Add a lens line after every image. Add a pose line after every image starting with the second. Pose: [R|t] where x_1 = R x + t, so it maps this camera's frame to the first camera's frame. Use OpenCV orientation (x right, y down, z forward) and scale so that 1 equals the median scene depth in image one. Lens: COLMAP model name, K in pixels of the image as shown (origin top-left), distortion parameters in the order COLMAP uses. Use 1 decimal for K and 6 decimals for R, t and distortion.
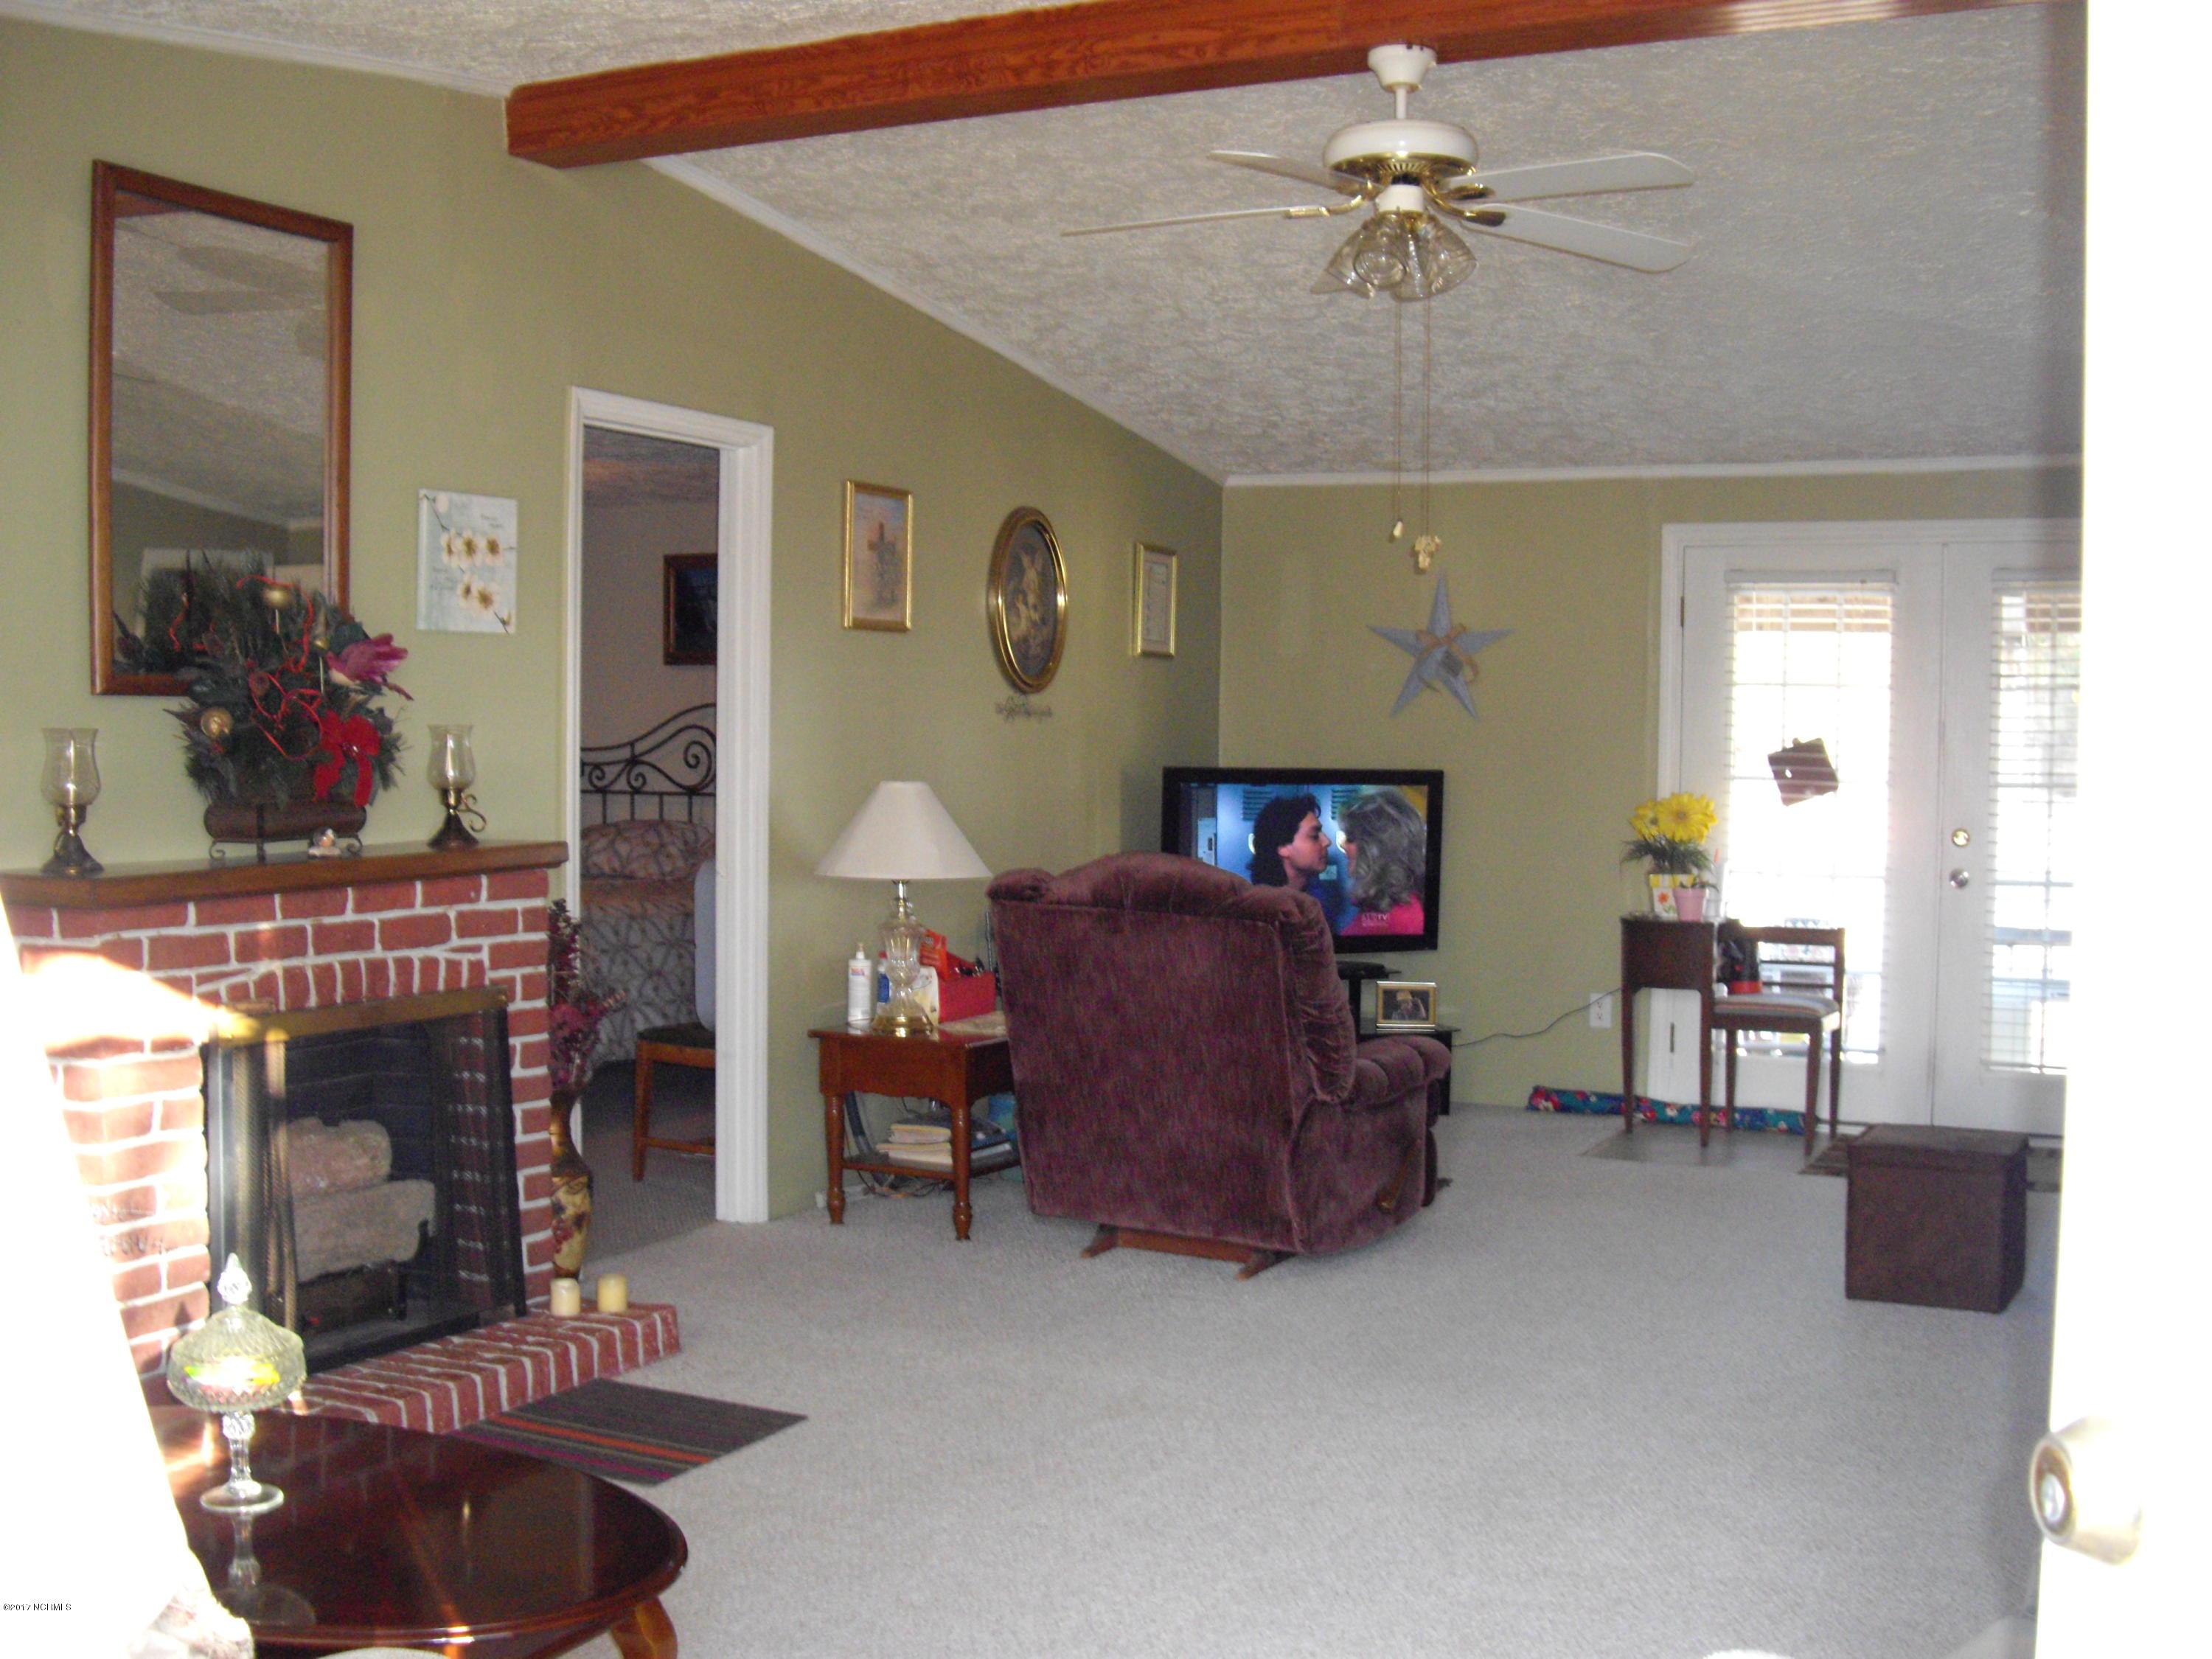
lens RADIAL K [[2408.7, 0, 1103.0], [0, 2408.7, 829.1], [0, 0, 1]] dist [-0.095705, 0.000000]
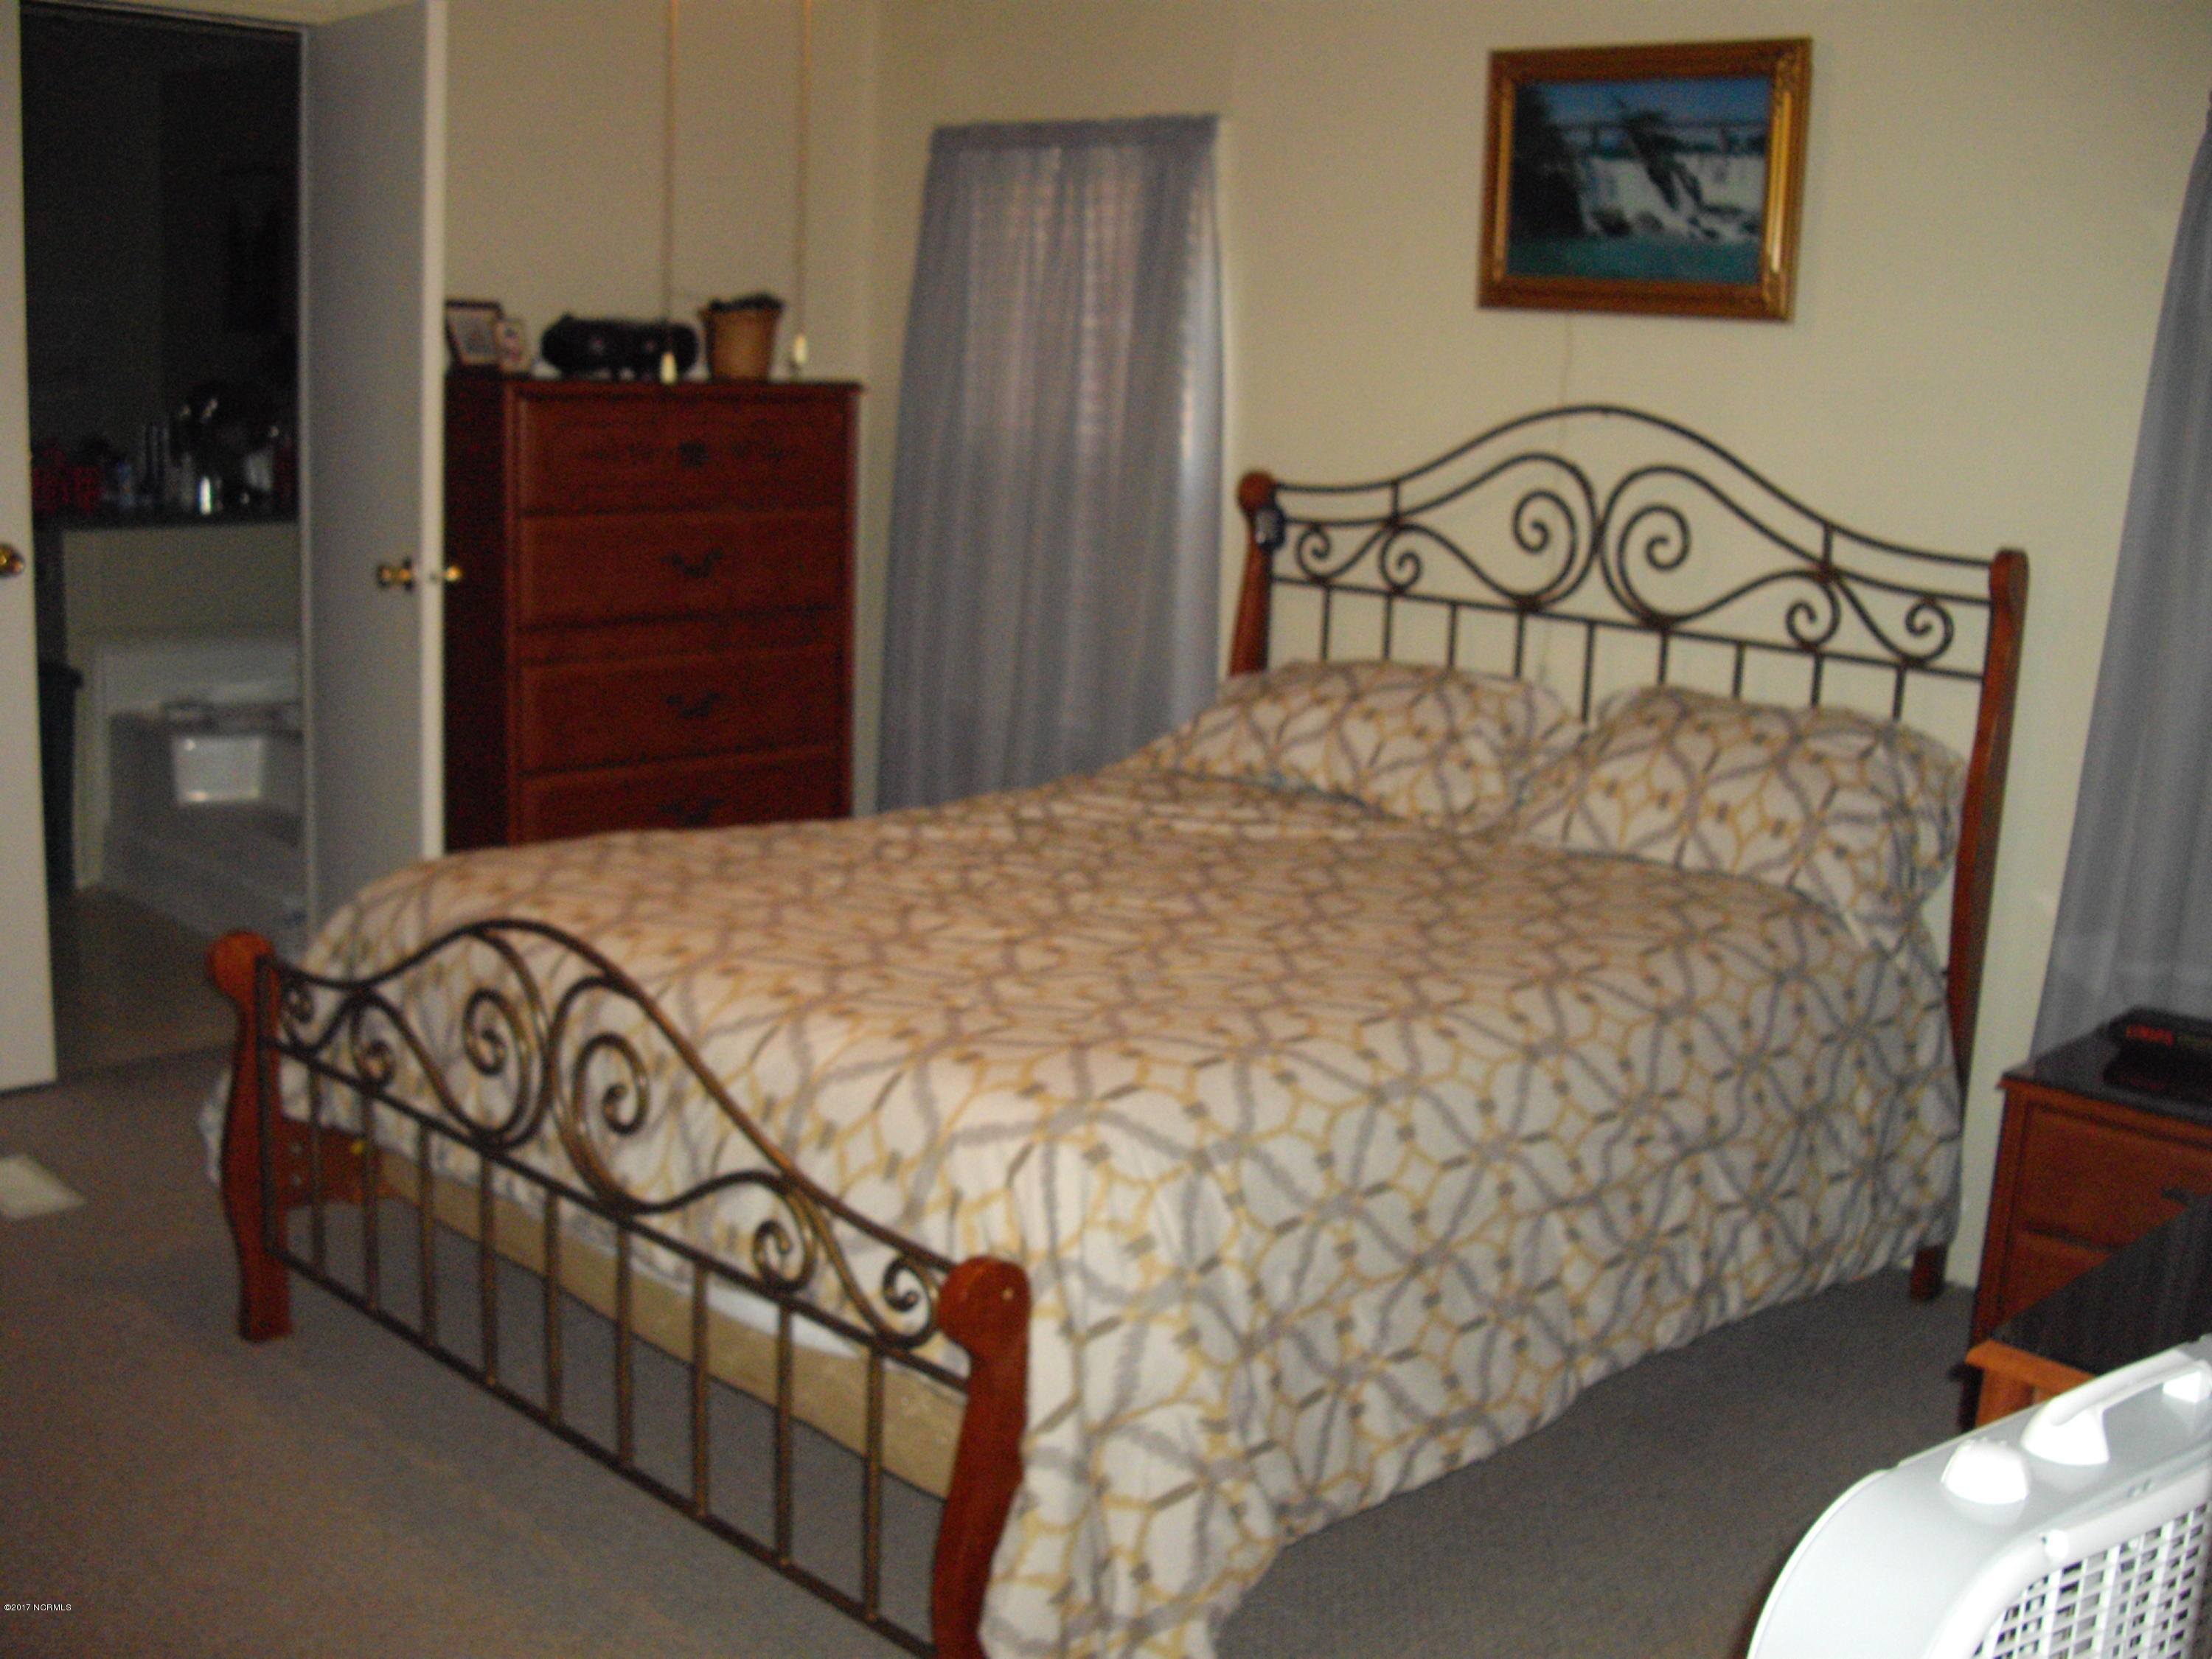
lens RADIAL K [[2408.7, 0, 1102.7], [0, 2408.7, 824.9], [0, 0, 1]] dist [-0.095705, 0.000000]
pose [[0.953236, 0.089032, -0.288817, -0.136312], [-0.043101, 0.985904, 0.161665, -0.051303], [0.299139, -0.141657, 0.943636, 0.664558]]
